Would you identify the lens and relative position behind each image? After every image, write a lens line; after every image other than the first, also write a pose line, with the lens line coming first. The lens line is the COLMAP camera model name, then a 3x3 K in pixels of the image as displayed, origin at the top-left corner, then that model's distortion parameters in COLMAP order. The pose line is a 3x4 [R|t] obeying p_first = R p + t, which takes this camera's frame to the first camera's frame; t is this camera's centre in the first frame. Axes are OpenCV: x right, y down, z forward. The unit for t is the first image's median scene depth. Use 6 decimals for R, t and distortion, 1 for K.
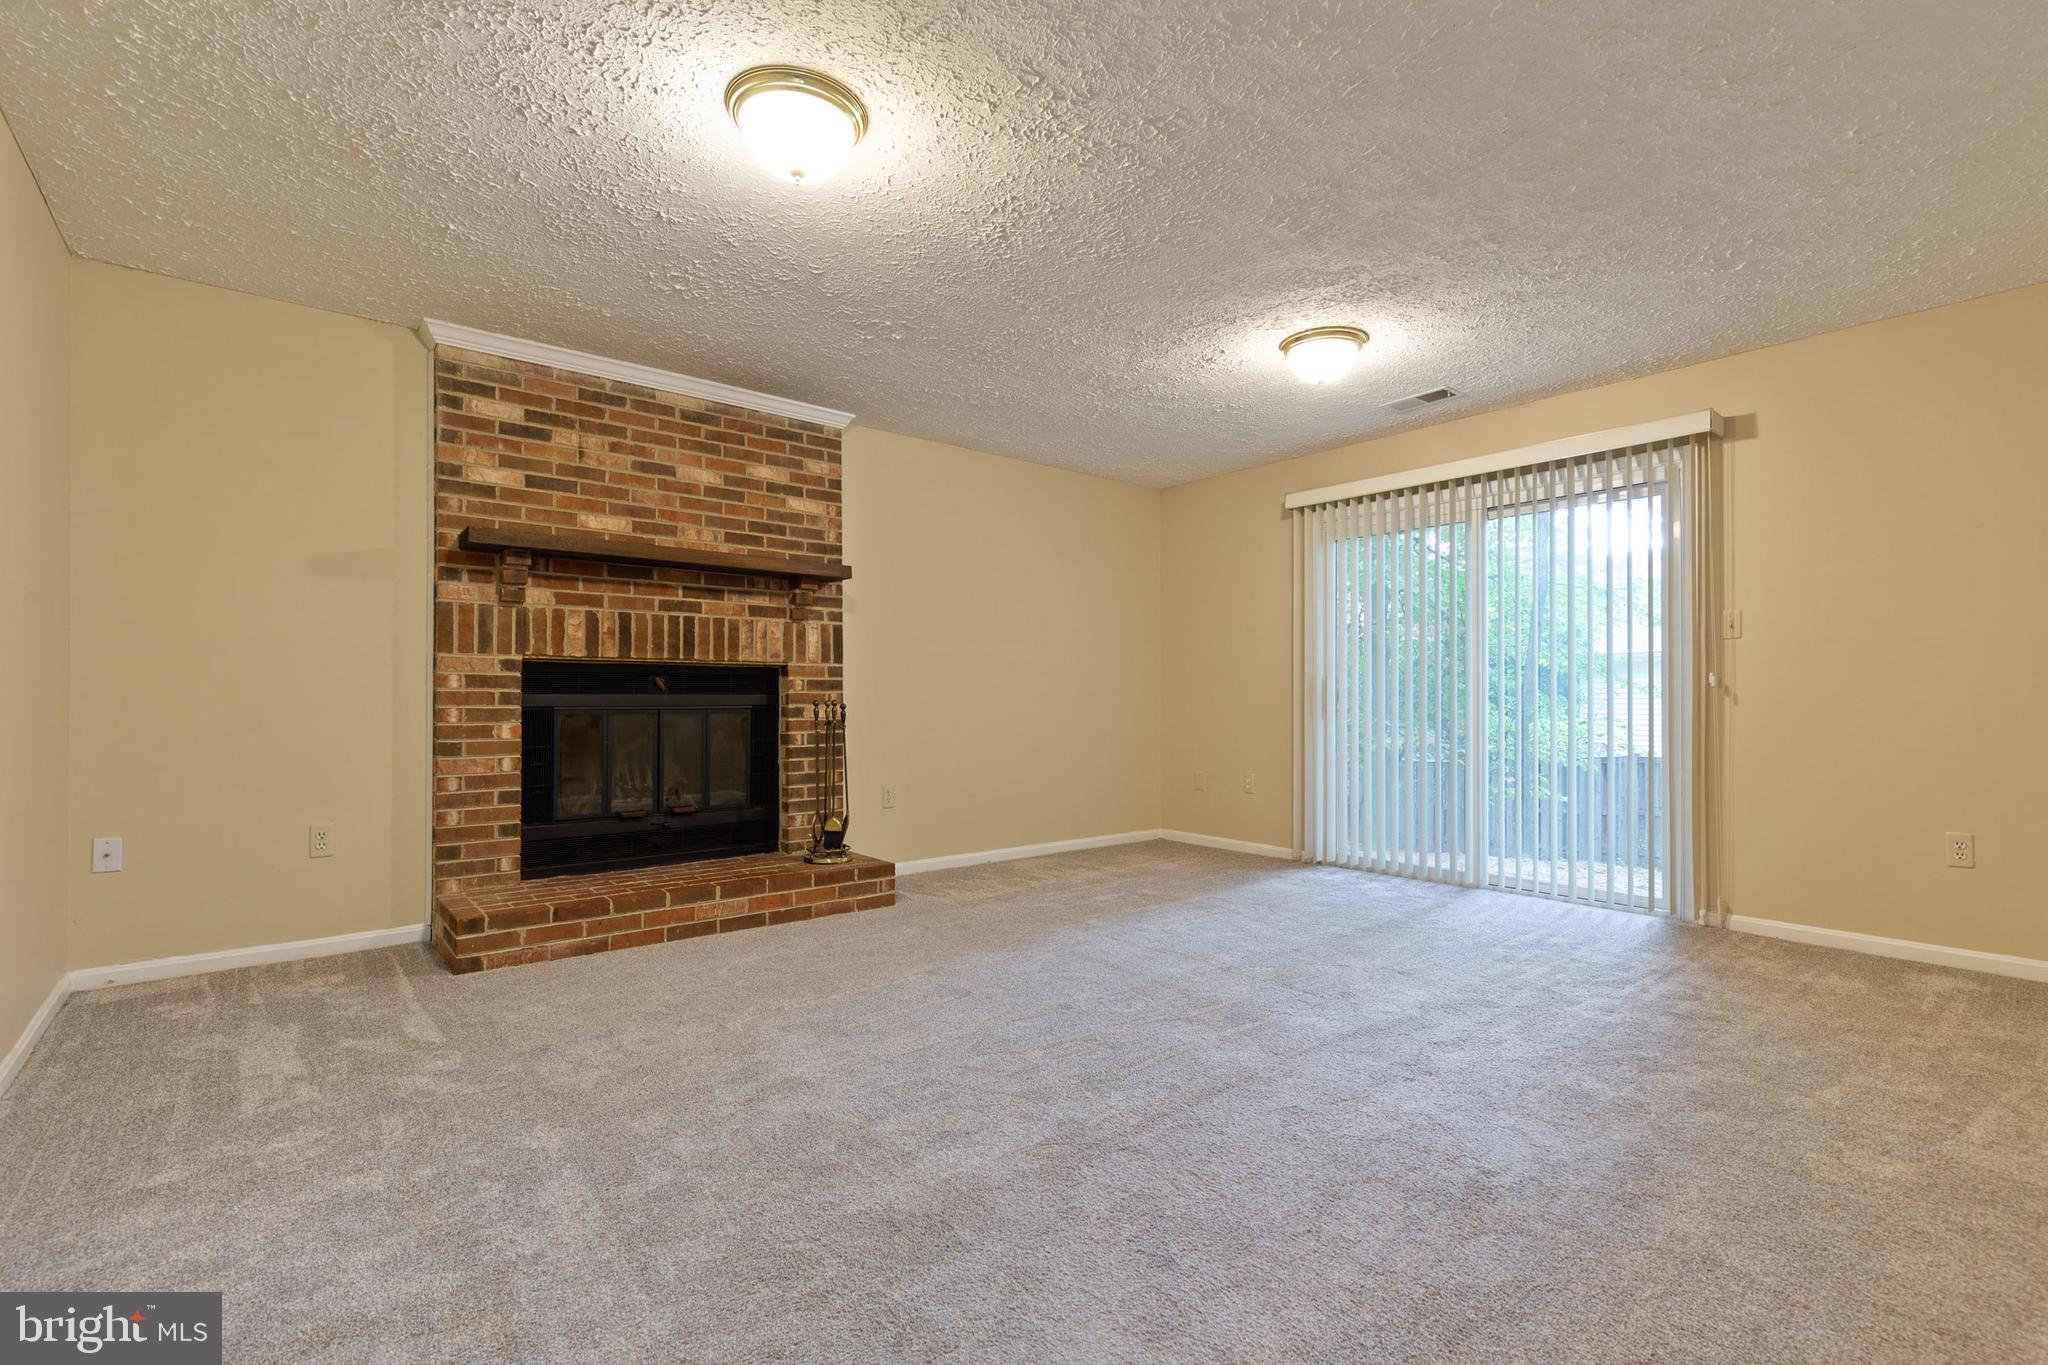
lens RADIAL K [[927.8, 0, 1029.7], [0, 927.8, 691.8], [0, 0, 1]] dist [0.003302, -0.001069]
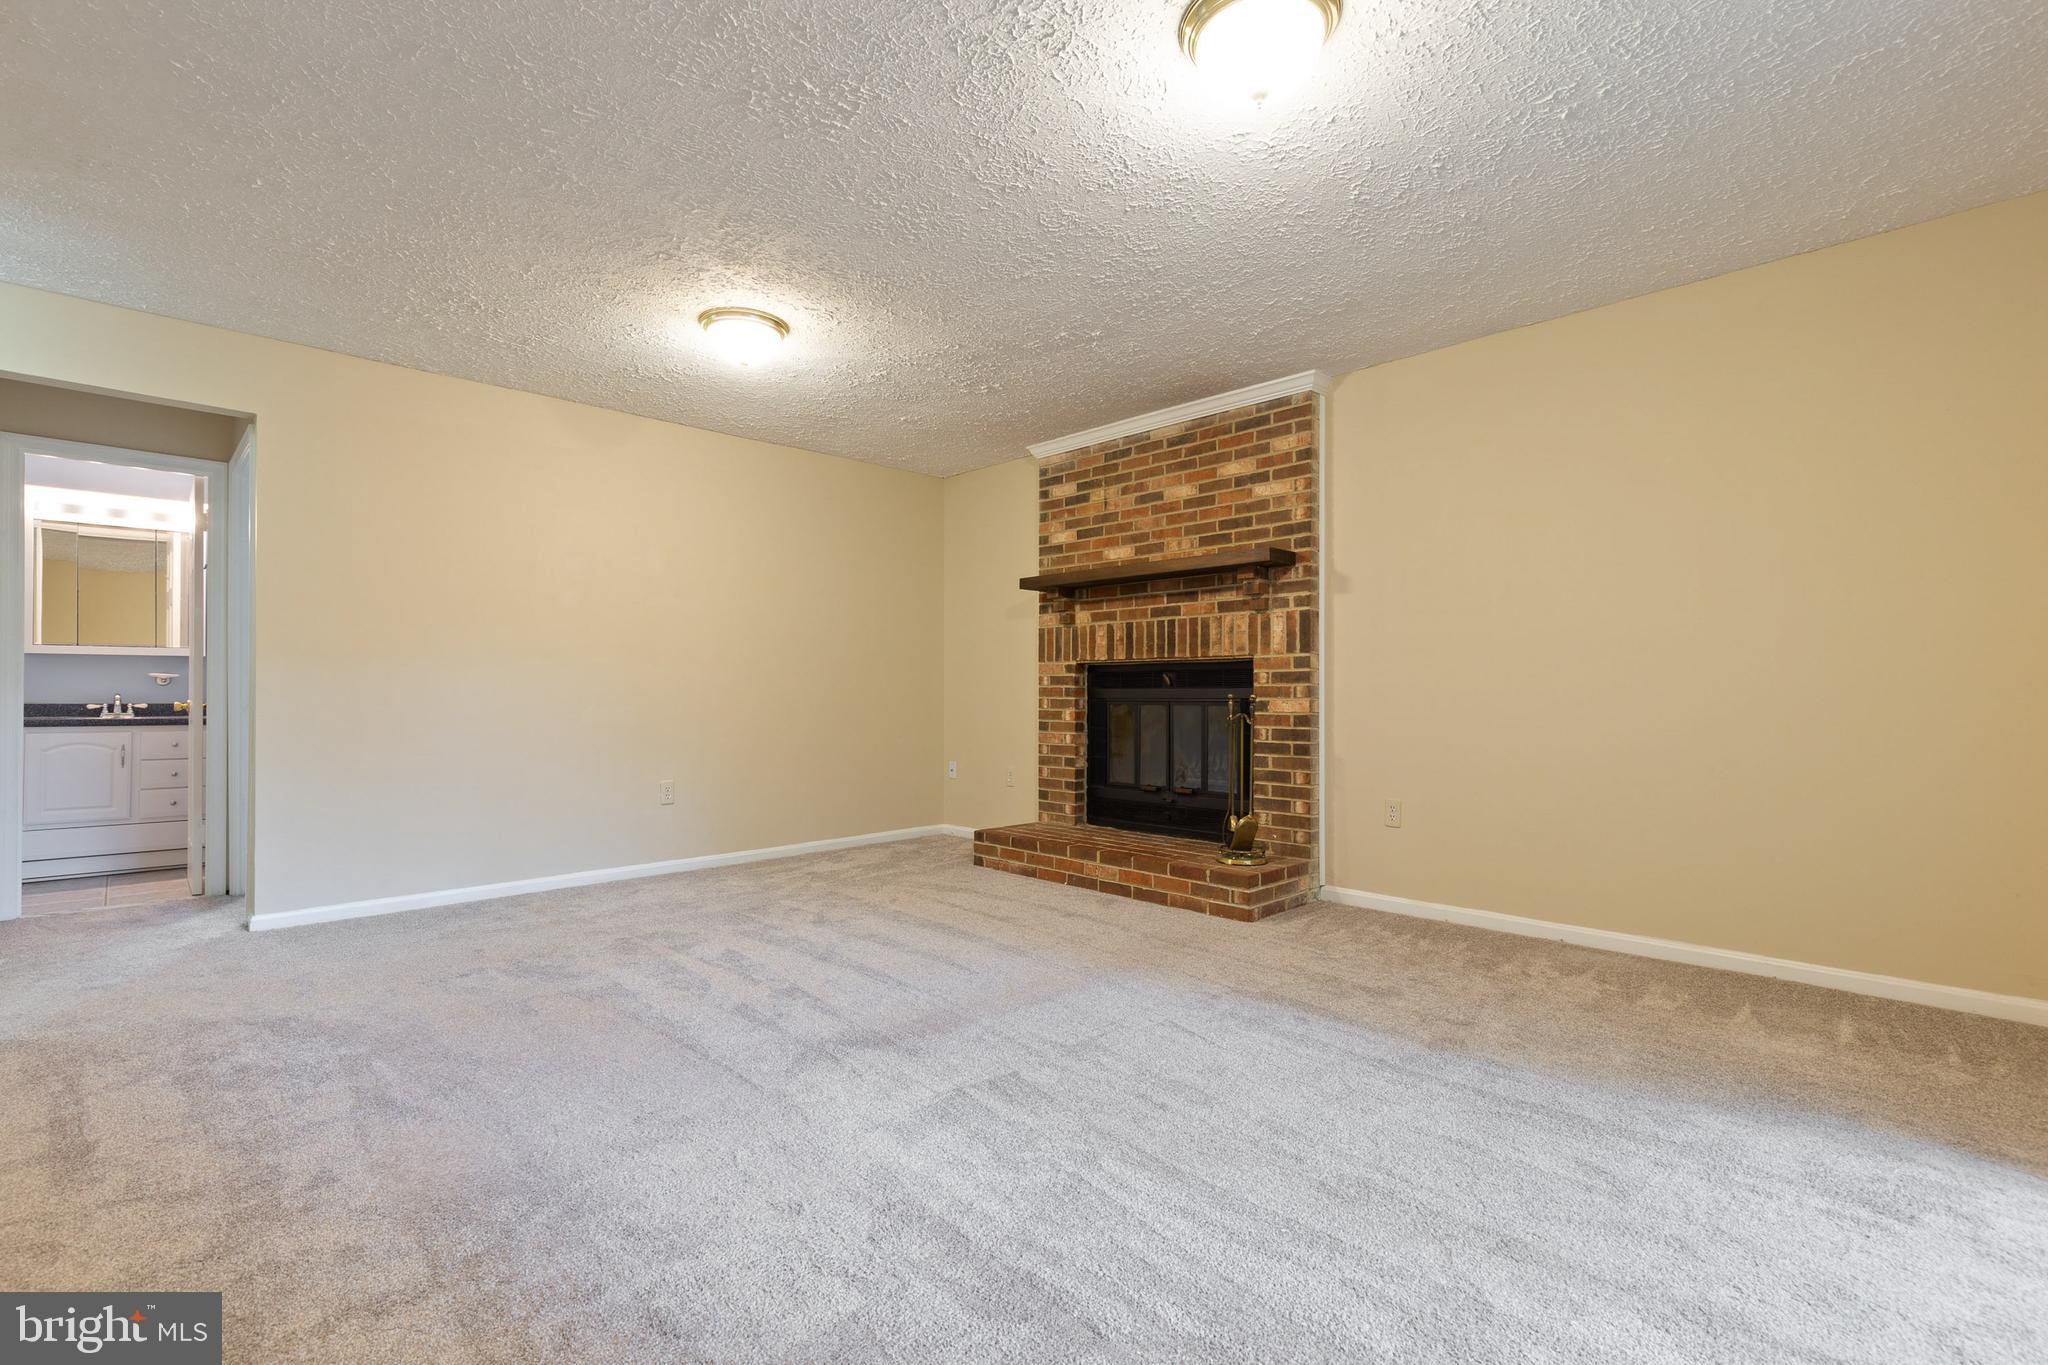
lens RADIAL K [[927.8, 0, 1029.7], [0, 927.8, 691.8], [0, 0, 1]] dist [0.003302, -0.001069]
pose [[0.075716, -0.003035, -0.997125, 0.759217], [0.007107, 0.999972, -0.002504, 0.008655], [0.997104, -0.006897, 0.075735, 0.751956]]
